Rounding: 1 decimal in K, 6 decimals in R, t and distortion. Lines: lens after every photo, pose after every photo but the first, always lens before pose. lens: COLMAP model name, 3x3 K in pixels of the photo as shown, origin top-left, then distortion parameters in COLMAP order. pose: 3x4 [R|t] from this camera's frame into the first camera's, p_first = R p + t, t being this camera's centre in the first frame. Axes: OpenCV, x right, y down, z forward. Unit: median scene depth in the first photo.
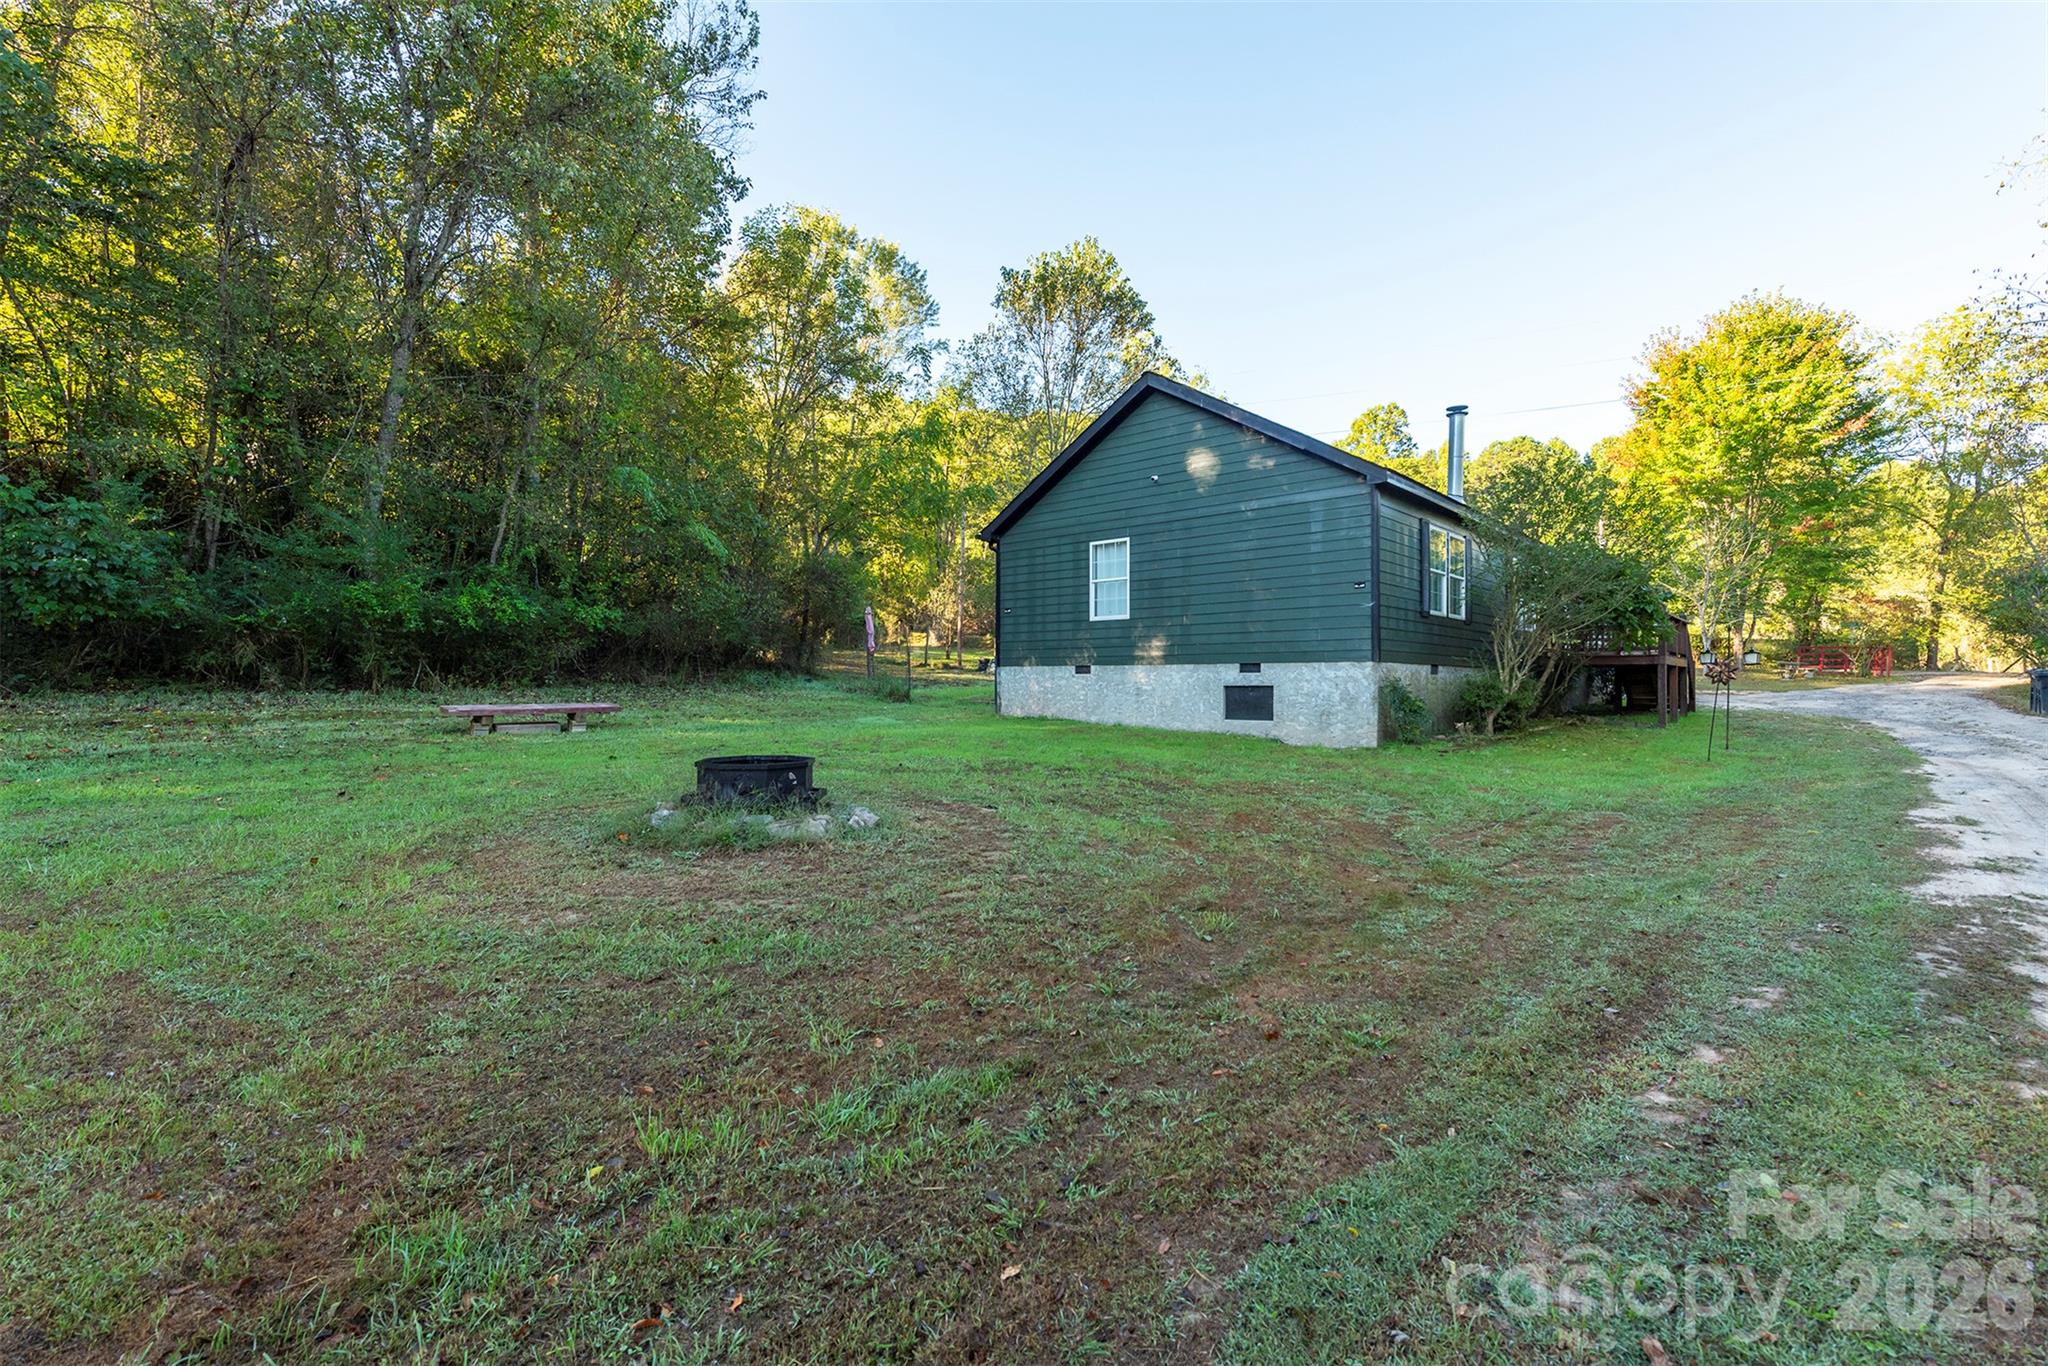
lens RADIAL K [[923.3, 0, 1025.4], [0, 923.3, 660.0], [0, 0, 1]] dist [0.001165, -0.000731]
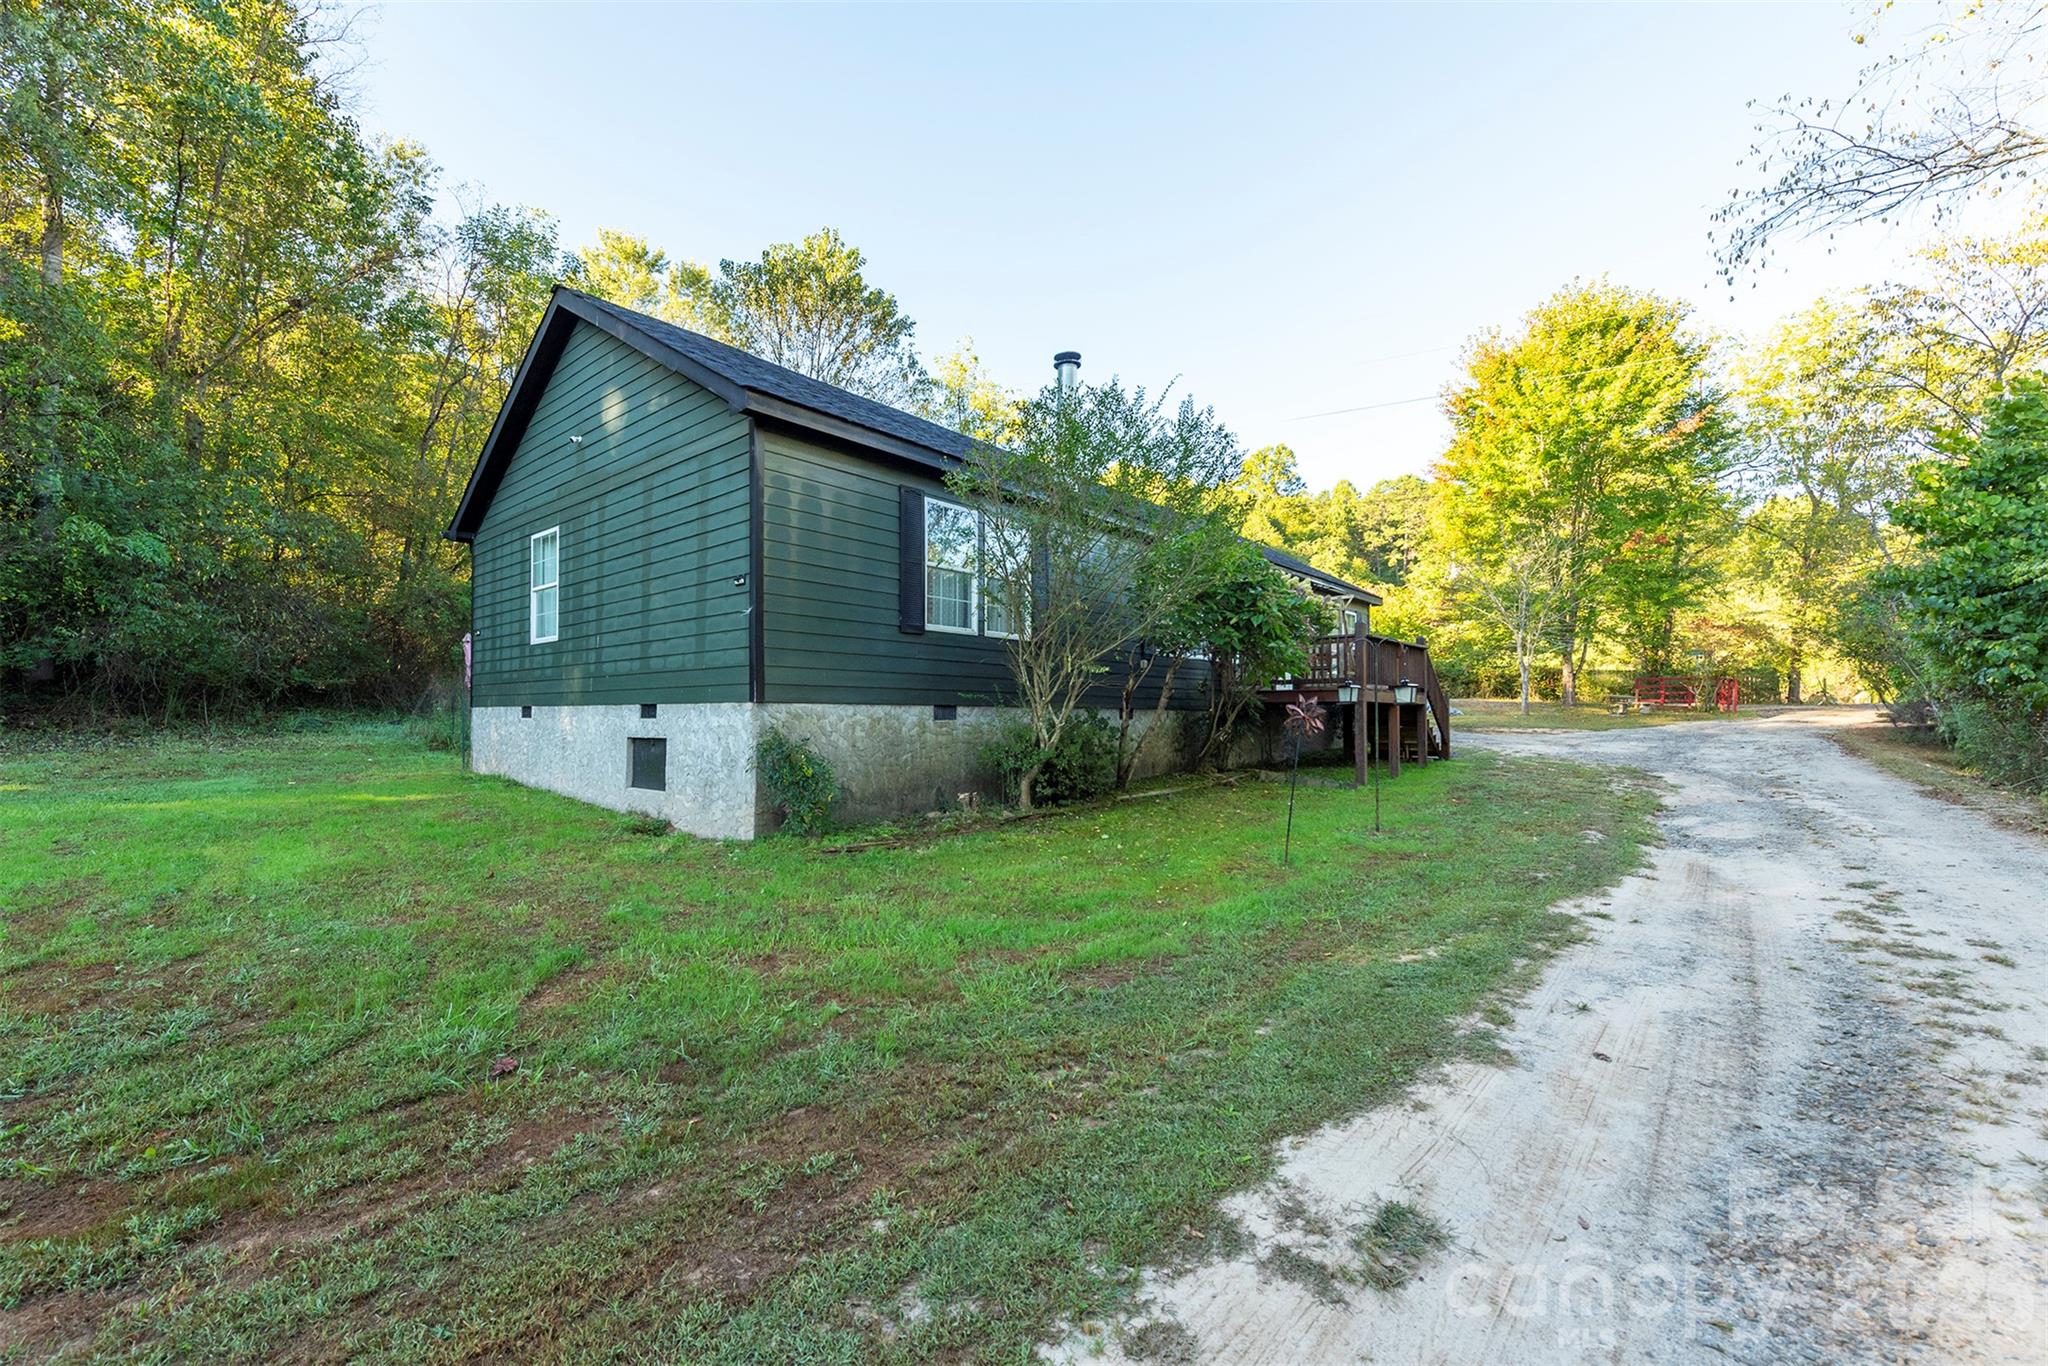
lens RADIAL K [[800.1, 0, 1027.4], [0, 800.1, 680.5], [0, 0, 1]] dist [0.013907, -0.004142]
pose [[0.999866, -0.003150, -0.016087, 0.275062], [0.002900, 0.999875, -0.015520, -0.001944], [0.016134, 0.015471, 0.999750, 0.222901]]
